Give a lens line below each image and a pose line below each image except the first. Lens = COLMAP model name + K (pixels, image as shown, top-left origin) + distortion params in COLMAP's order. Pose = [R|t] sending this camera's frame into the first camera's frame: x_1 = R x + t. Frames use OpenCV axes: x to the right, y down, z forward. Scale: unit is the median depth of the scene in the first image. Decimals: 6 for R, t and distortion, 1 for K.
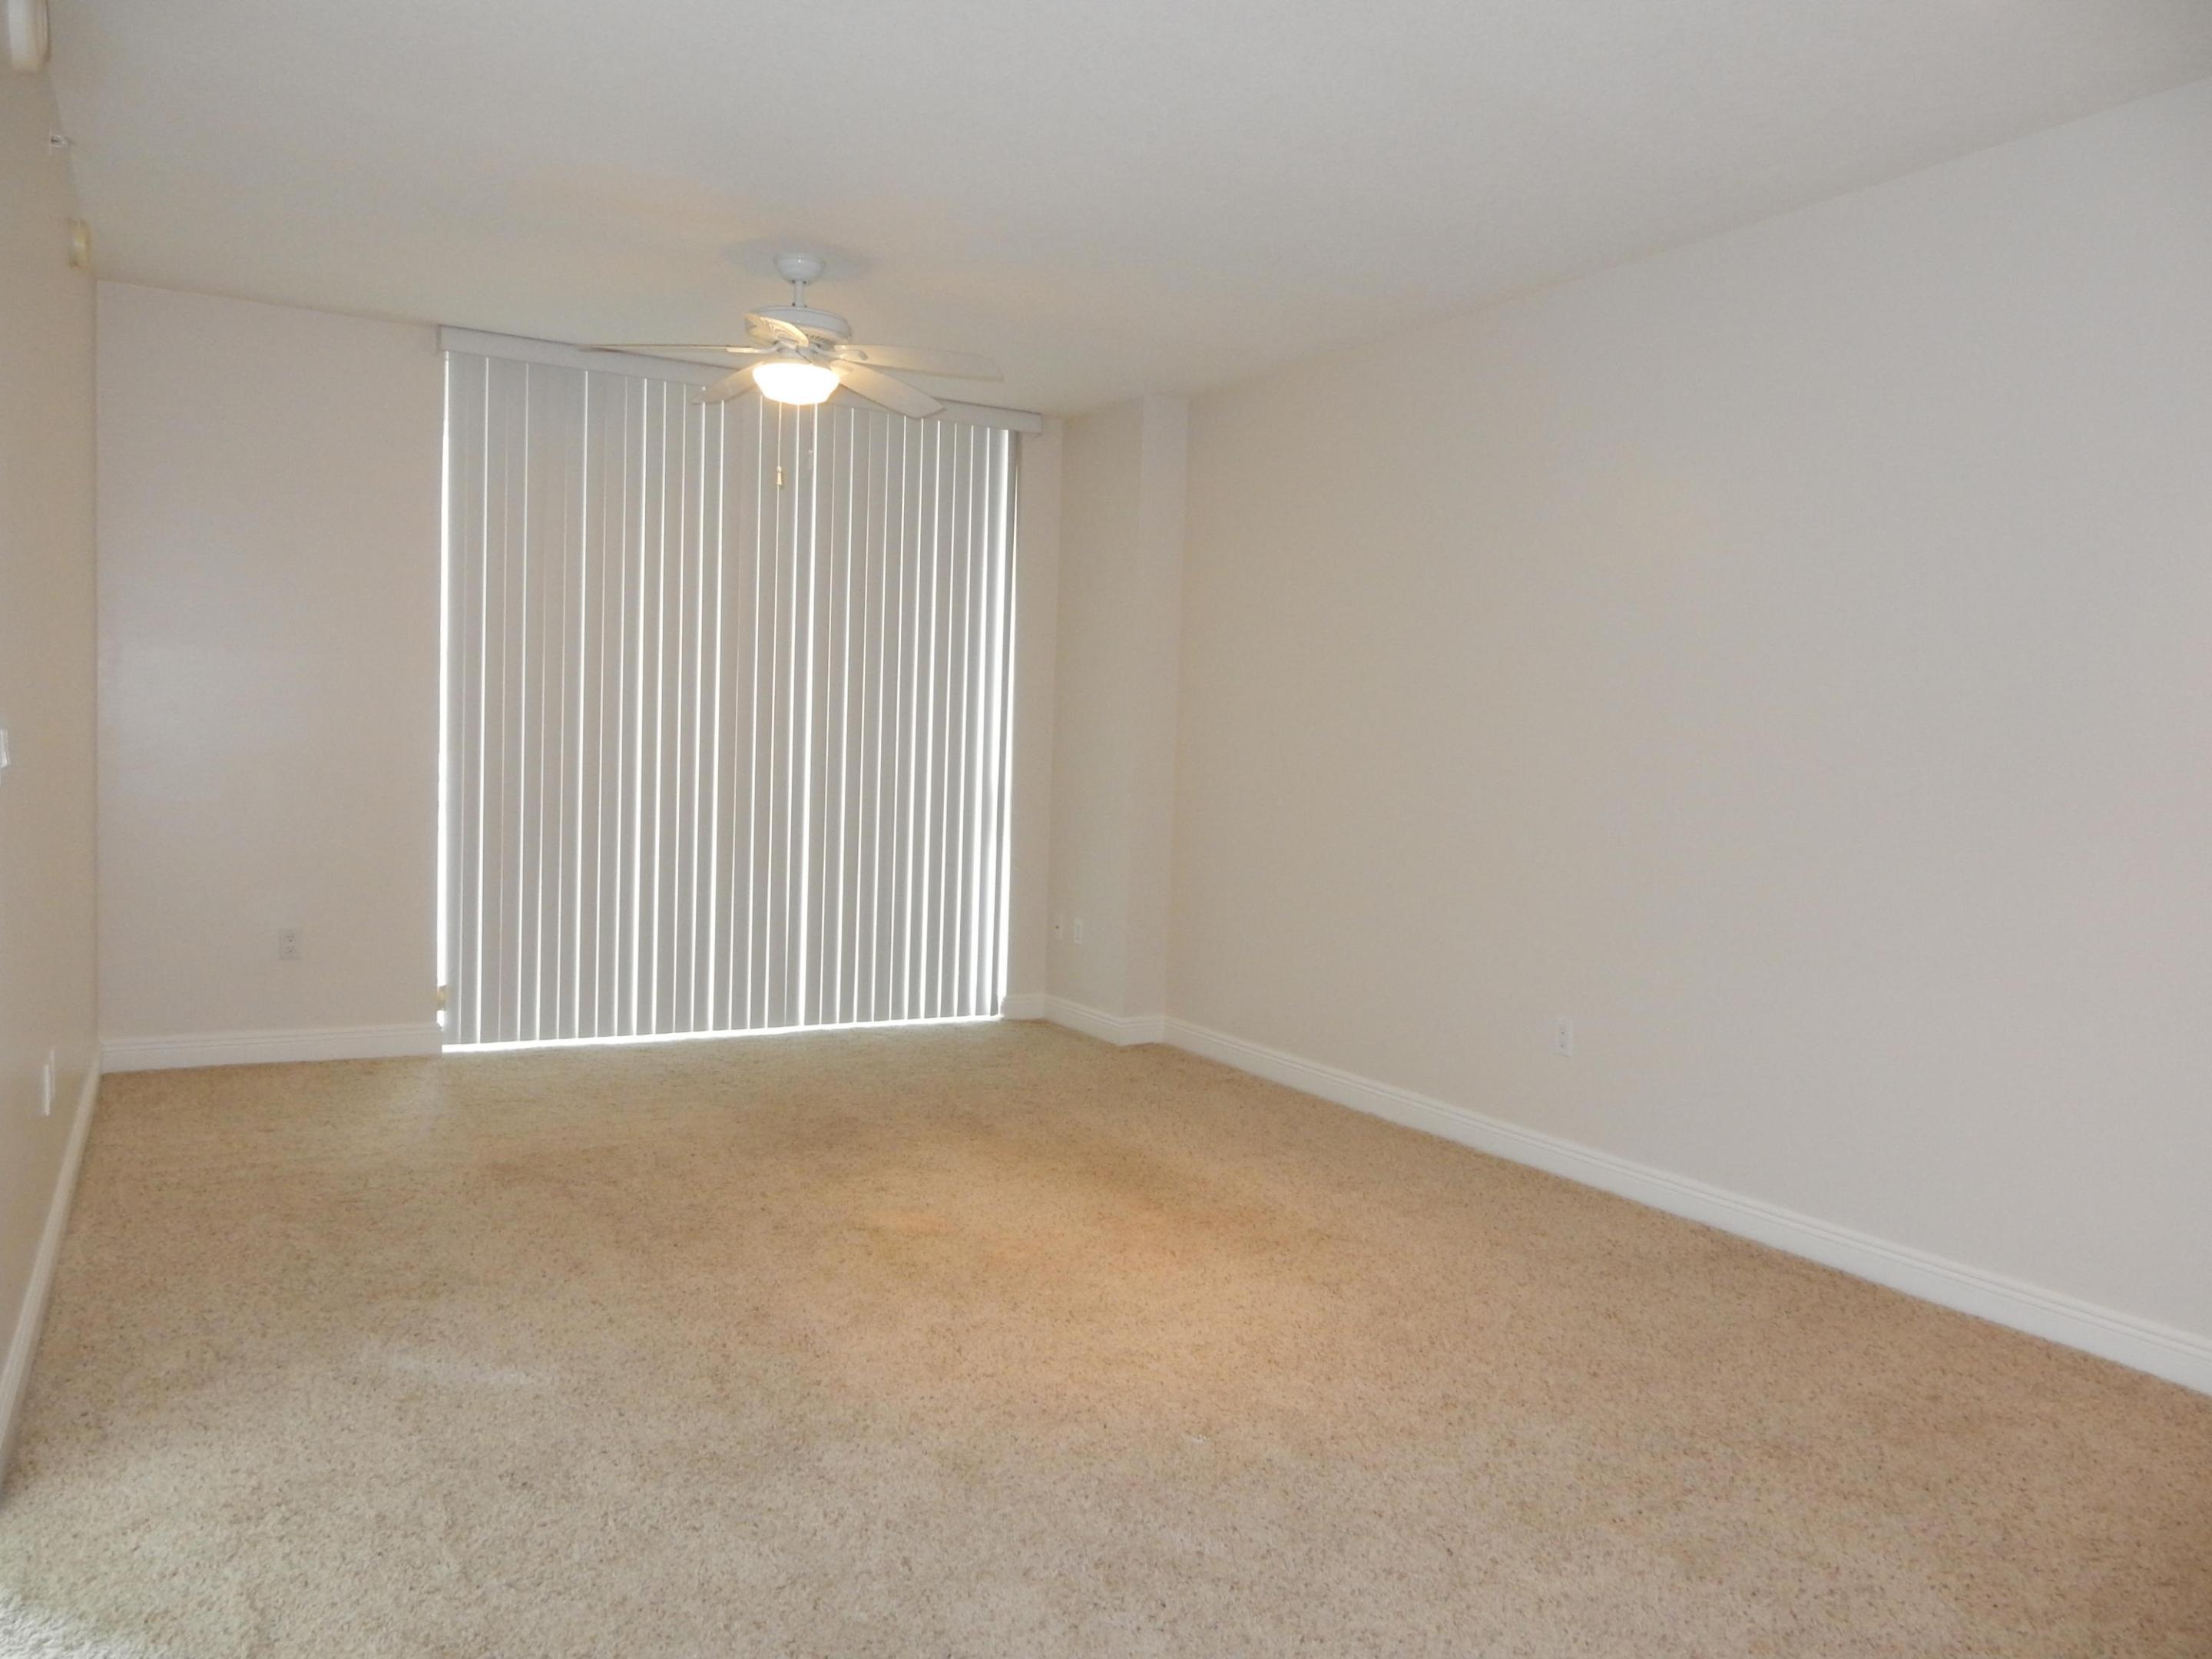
lens RADIAL K [[1599.1, 0, 1106.0], [0, 1599.1, 829.5], [0, 0, 1]] dist [-0.026543, 0.000792]
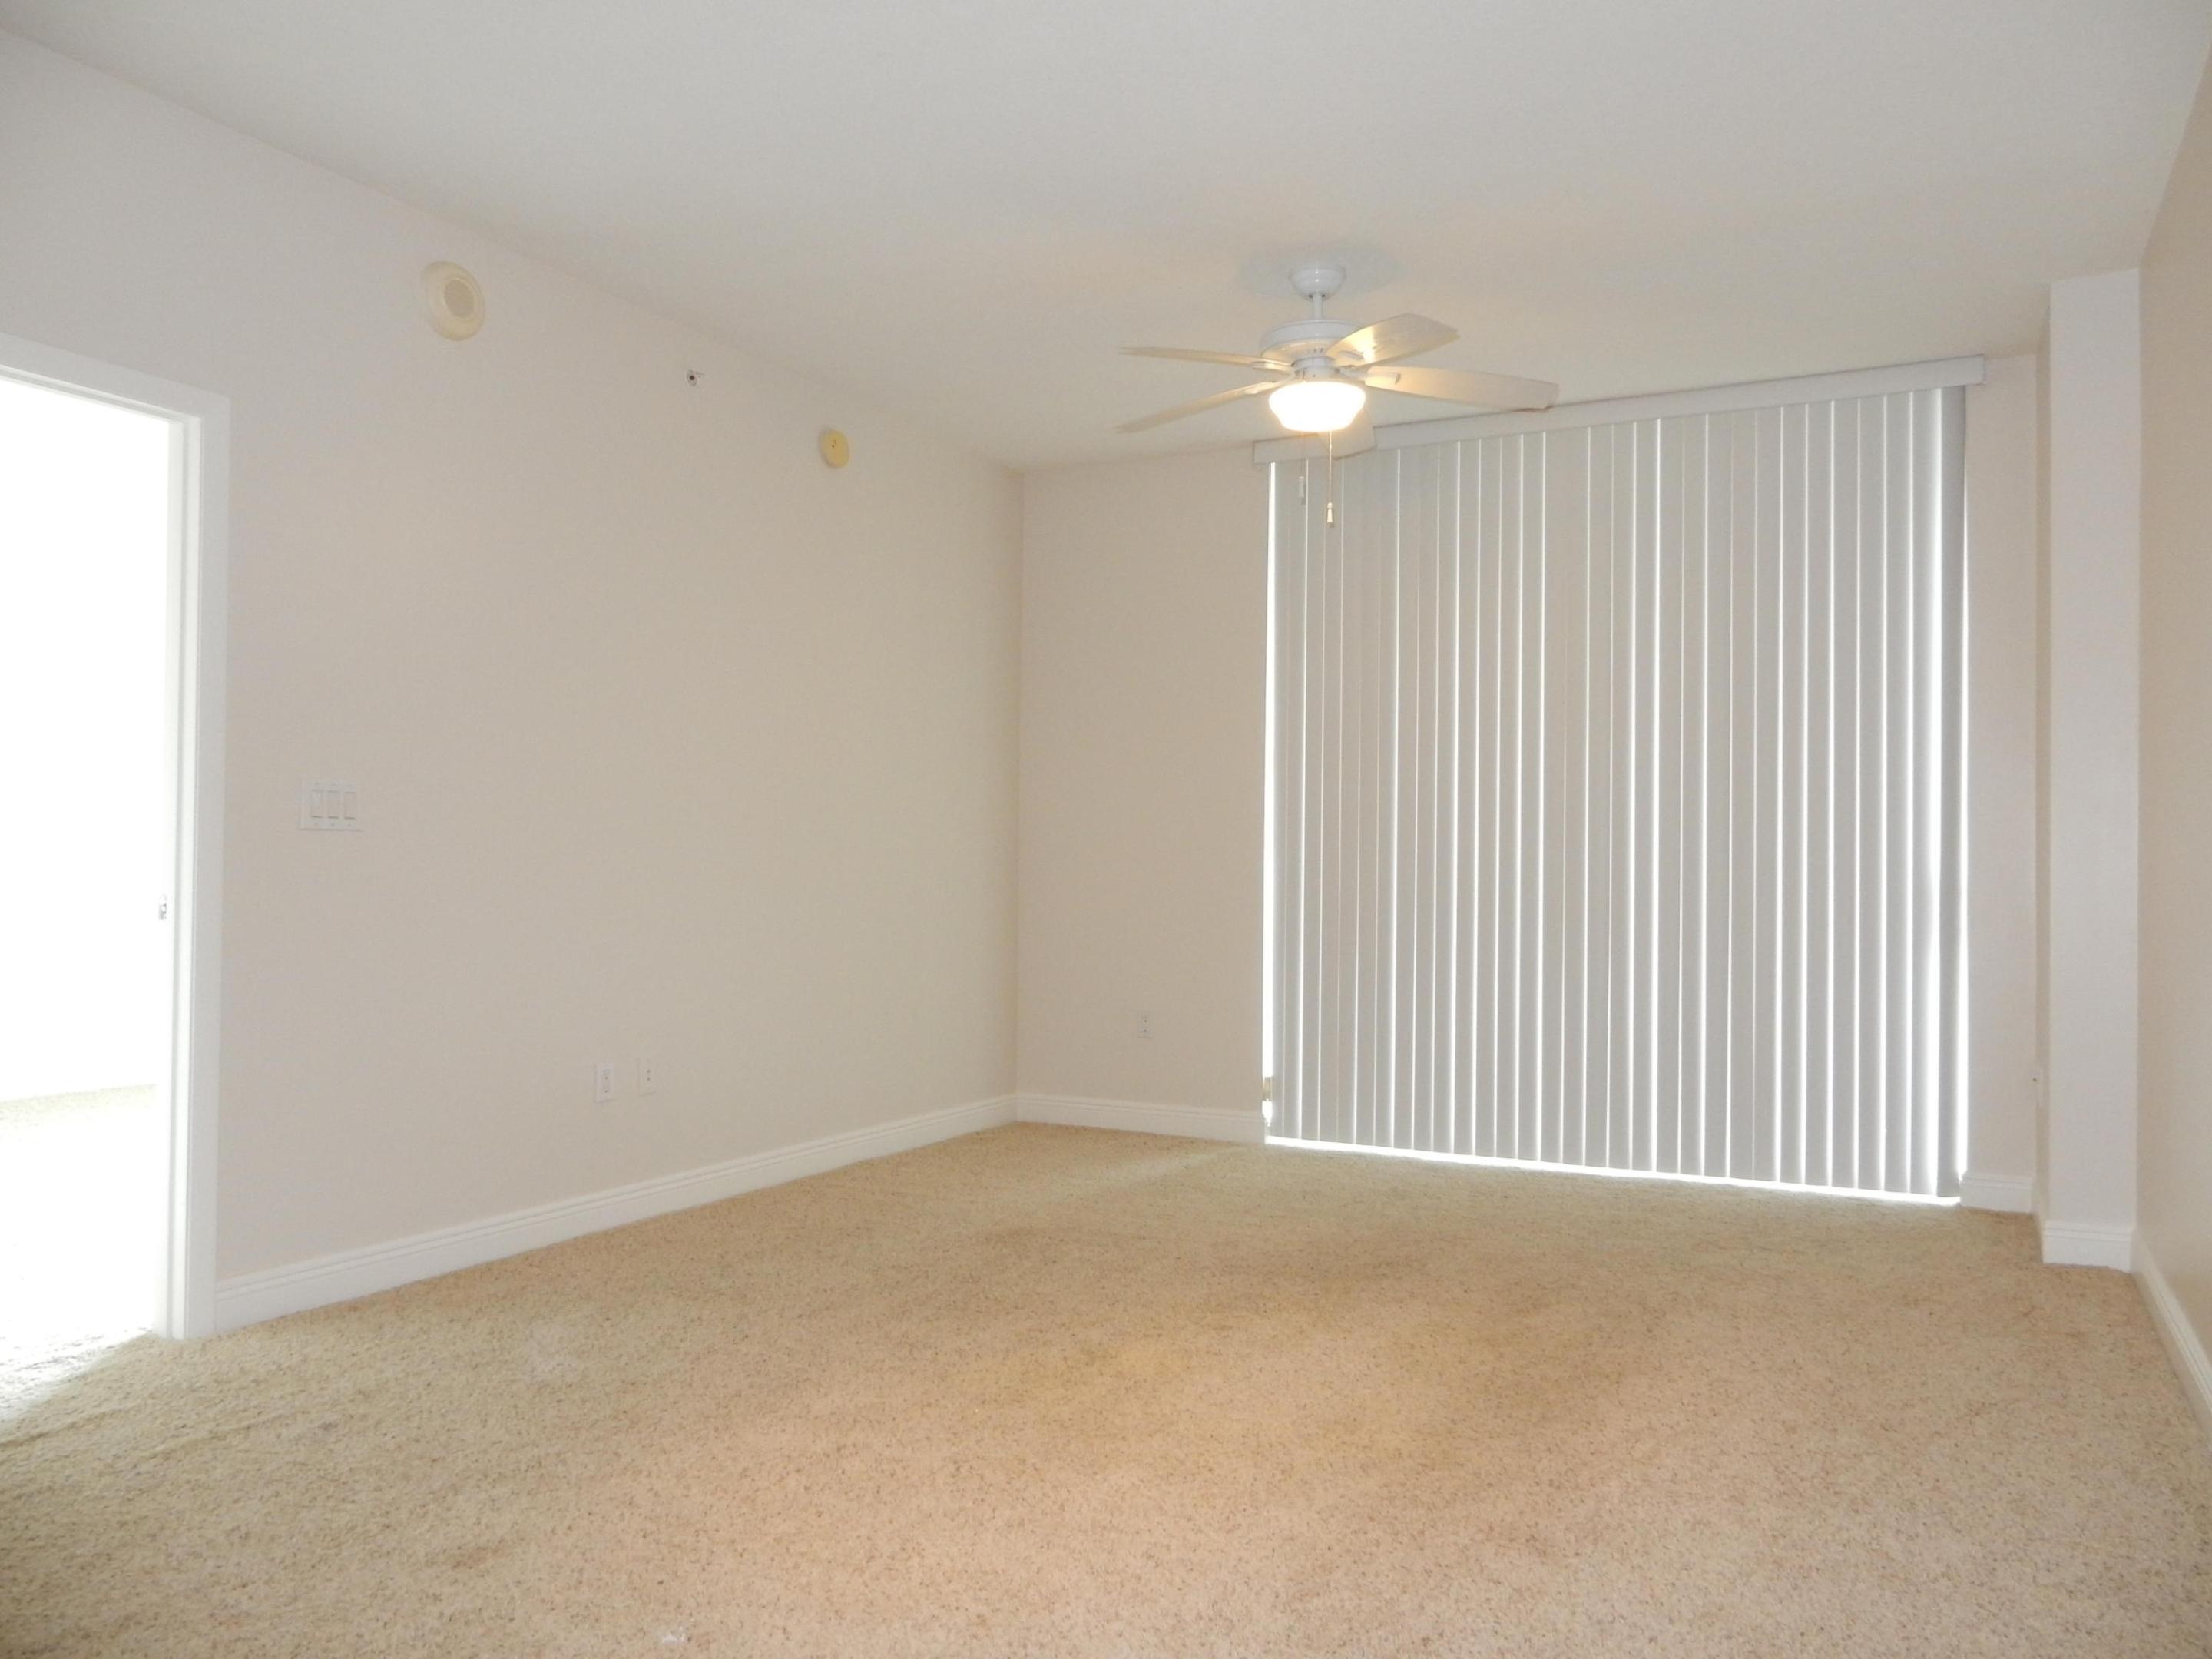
lens RADIAL K [[1599.1, 0, 1106.0], [0, 1599.1, 829.5], [0, 0, 1]] dist [-0.026543, 0.000792]
pose [[0.539767, -0.050896, -0.840274, 0.388330], [-0.030547, 0.996329, -0.079971, 0.025128], [0.841260, 0.068834, 0.536231, 0.351052]]
